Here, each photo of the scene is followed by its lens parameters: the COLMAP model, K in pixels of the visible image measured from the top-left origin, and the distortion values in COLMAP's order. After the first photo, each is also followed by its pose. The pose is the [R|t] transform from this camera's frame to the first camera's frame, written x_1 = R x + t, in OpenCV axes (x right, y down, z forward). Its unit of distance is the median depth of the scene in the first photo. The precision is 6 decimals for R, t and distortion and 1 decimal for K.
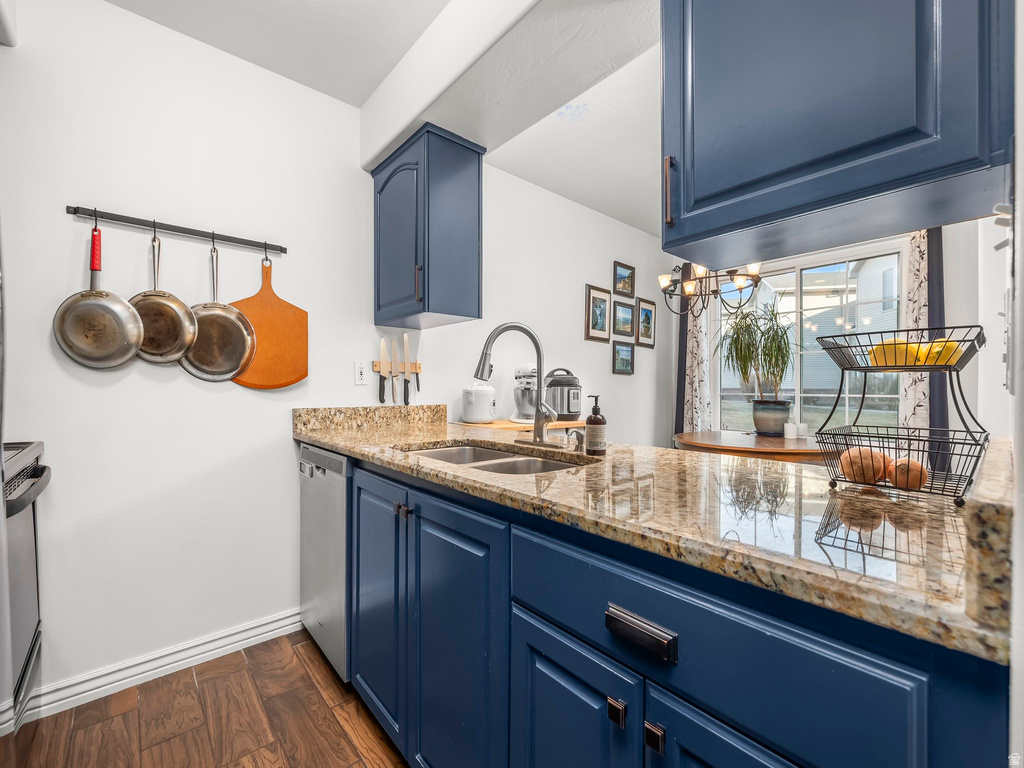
lens RADIAL K [[426.0, 0, 497.5], [0, 426.0, 388.8], [0, 0, 1]] dist [-0.000202, -0.000210]
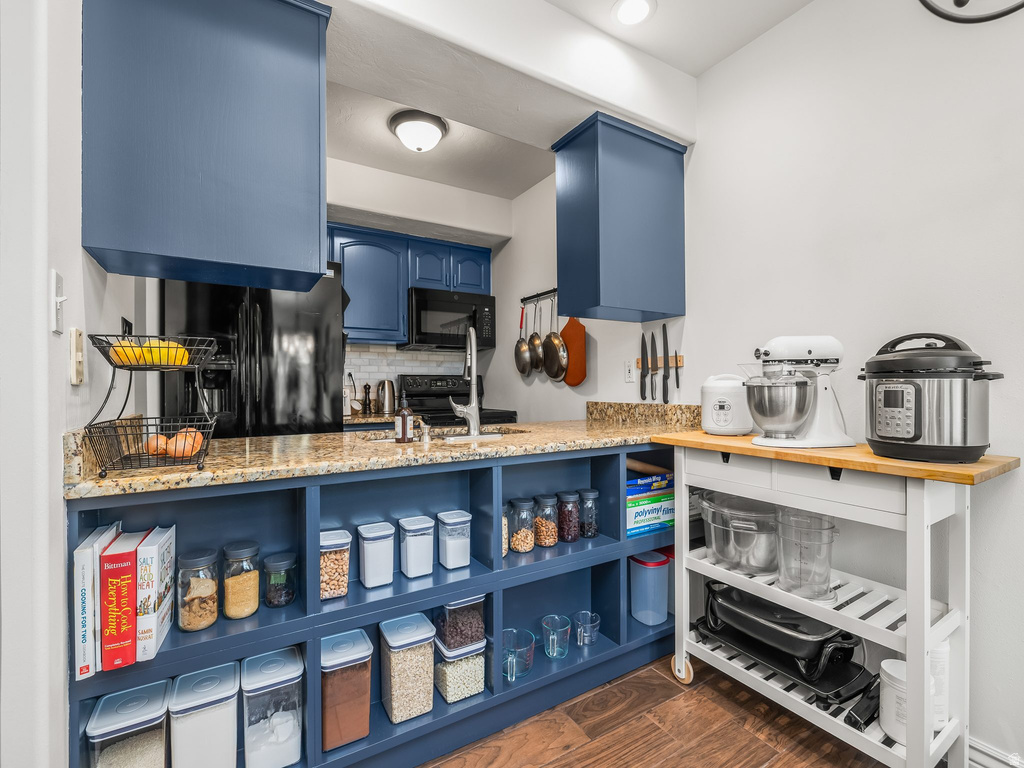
lens RADIAL K [[468.7, 0, 512.0], [0, 468.7, 384.0], [0, 0, 1]] dist [-0.000198, -0.000028]
pose [[-0.151209, -0.011048, -0.988440, 1.160945], [0.001191, 0.999935, -0.011359, 0.011517], [0.988501, -0.002895, -0.151186, 1.190852]]
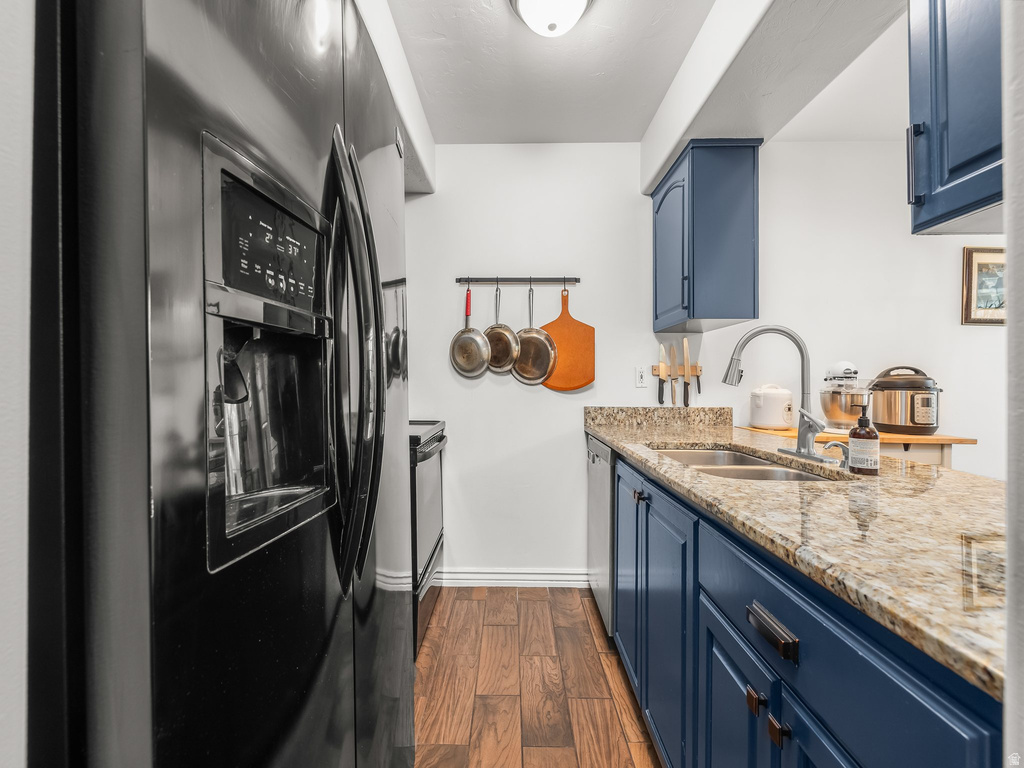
lens RADIAL K [[423.4, 0, 512.0], [0, 423.4, 384.0], [0, 0, 1]] dist [0.000403, -0.000239]
pose [[0.758601, 0.000840, -0.651555, 0.194918], [-0.005622, 0.999970, -0.005257, -0.013424], [0.651531, 0.007651, 0.758583, -0.084462]]
